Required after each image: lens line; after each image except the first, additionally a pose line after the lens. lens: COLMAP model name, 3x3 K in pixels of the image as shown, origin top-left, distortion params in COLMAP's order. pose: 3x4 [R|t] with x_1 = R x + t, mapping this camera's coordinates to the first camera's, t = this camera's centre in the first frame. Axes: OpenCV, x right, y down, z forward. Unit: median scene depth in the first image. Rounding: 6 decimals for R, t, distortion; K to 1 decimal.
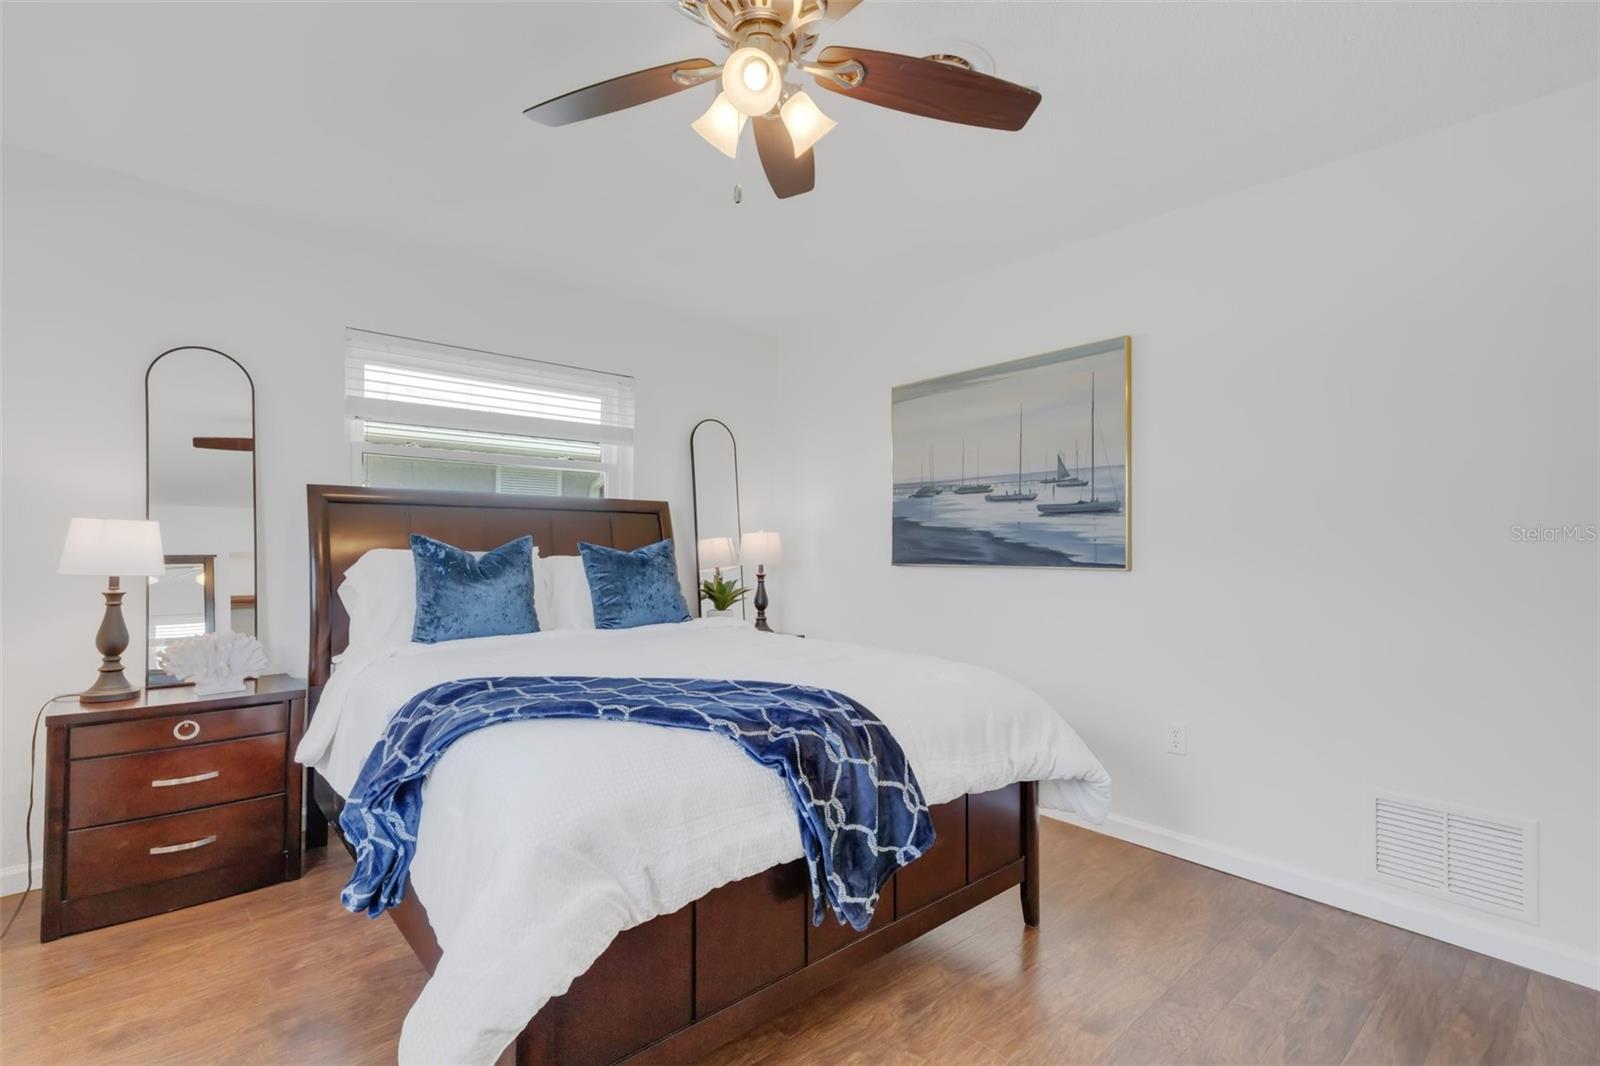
lens RADIAL K [[731.4, 0, 807.8], [0, 731.4, 545.0], [0, 0, 1]] dist [0.014371, -0.002591]
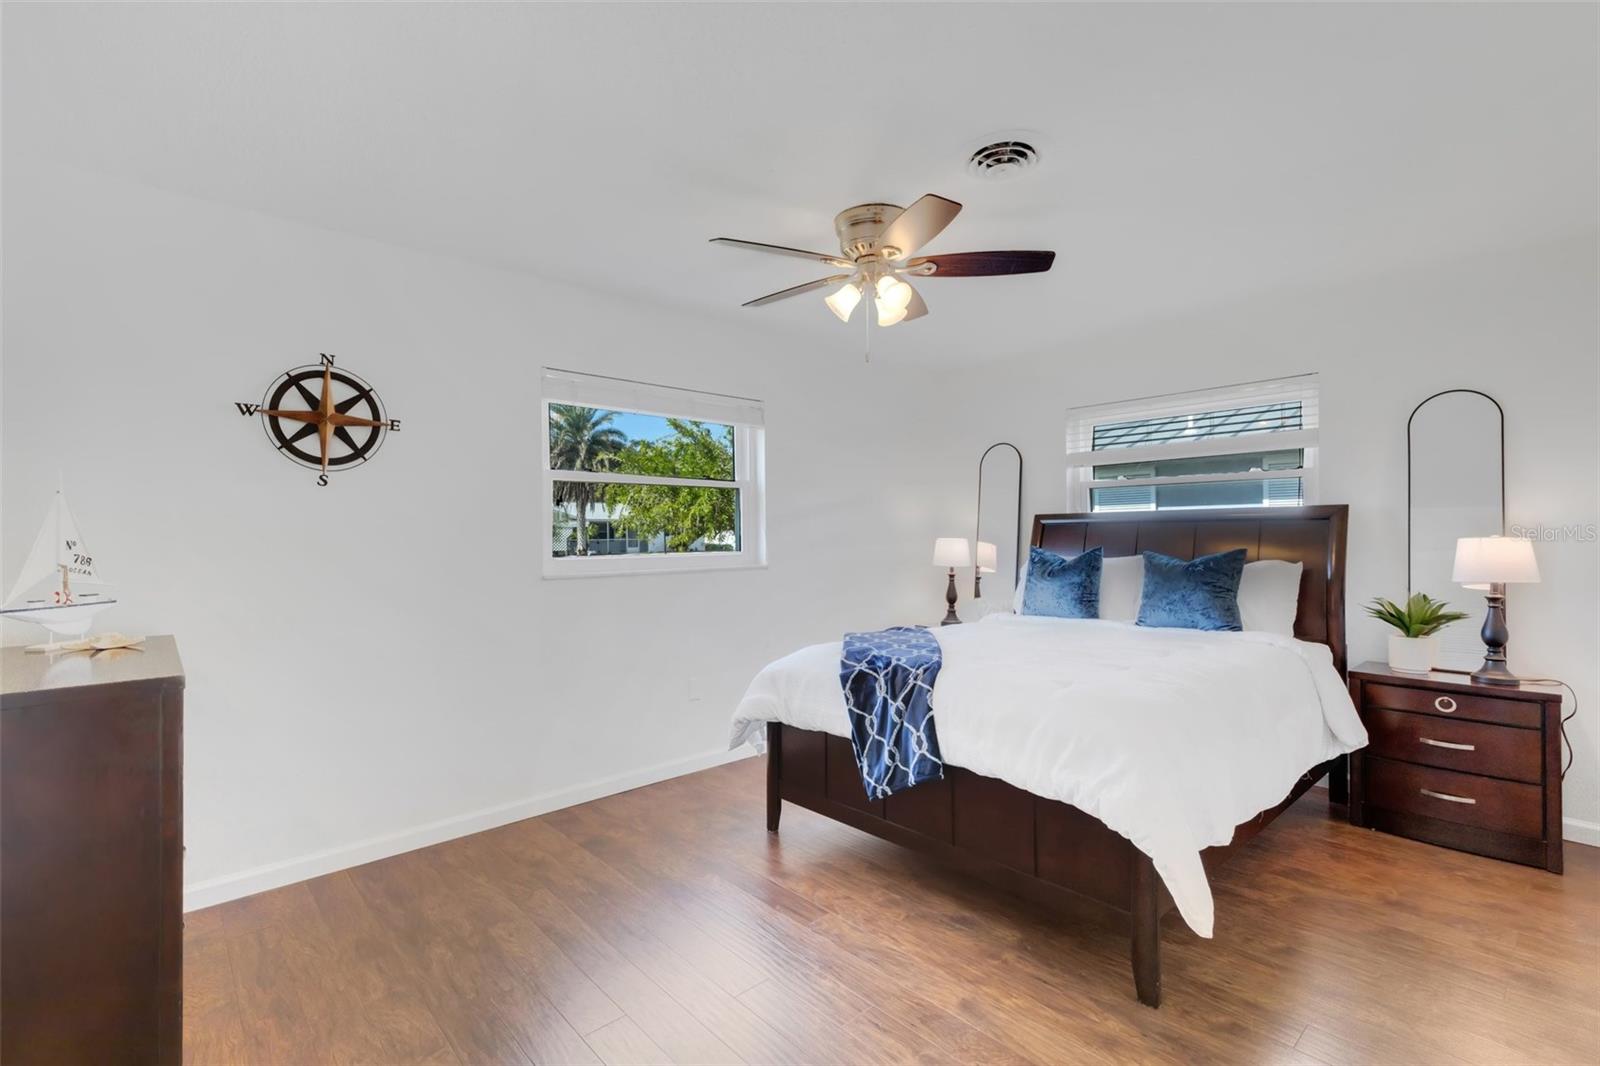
lens RADIAL K [[731.4, 0, 807.8], [0, 731.4, 535.8], [0, 0, 1]] dist [0.014371, -0.002591]
pose [[-0.005972, -0.008352, -0.999947, 1.159268], [0.006676, 0.999943, -0.008392, -0.030828], [0.999960, -0.006725, -0.005916, 0.600968]]
